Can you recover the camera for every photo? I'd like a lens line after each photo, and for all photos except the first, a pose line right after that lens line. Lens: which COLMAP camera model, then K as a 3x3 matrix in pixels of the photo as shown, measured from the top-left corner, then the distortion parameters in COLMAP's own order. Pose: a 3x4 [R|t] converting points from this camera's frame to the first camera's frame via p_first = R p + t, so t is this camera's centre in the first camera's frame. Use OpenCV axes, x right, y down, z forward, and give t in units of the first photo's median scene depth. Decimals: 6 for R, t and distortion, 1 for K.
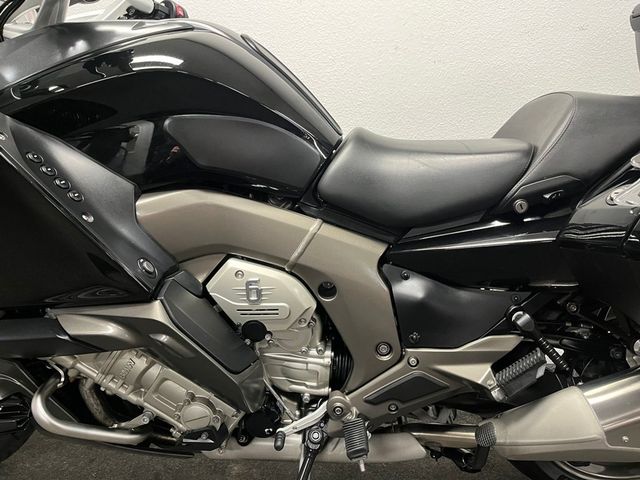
lens RADIAL K [[476.6, 0, 320.0], [0, 476.6, 240.0], [0, 0, 1]] dist [0.079494, -0.105202]
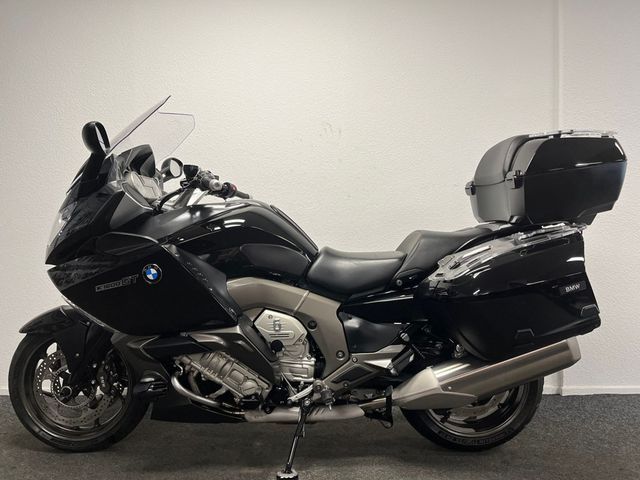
lens RADIAL K [[476.6, 0, 320.0], [0, 476.6, 240.0], [0, 0, 1]] dist [0.079494, -0.105202]
pose [[0.998720, -0.008291, 0.049898, -0.051848], [0.017496, 0.982206, -0.186992, 0.133043], [-0.047459, 0.187626, 0.981093, -1.106287]]
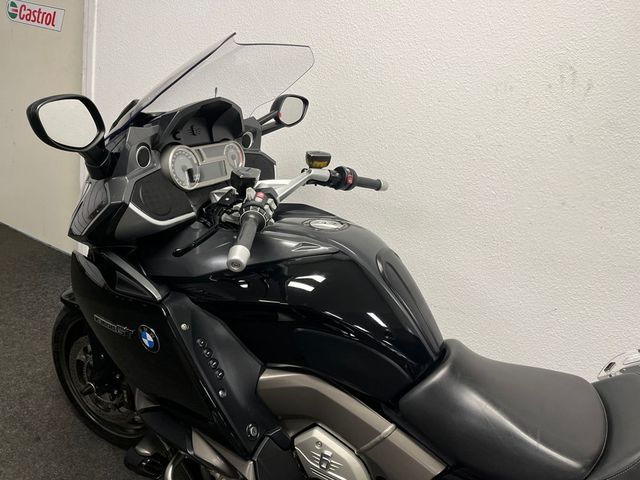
lens RADIAL K [[476.6, 0, 320.0], [0, 476.6, 240.0], [0, 0, 1]] dist [0.079494, -0.105202]
pose [[0.903315, 0.300047, -0.306585, 0.063881], [-0.261960, 0.951781, 0.159654, -0.640511], [0.339705, -0.063905, 0.938358, -0.167083]]
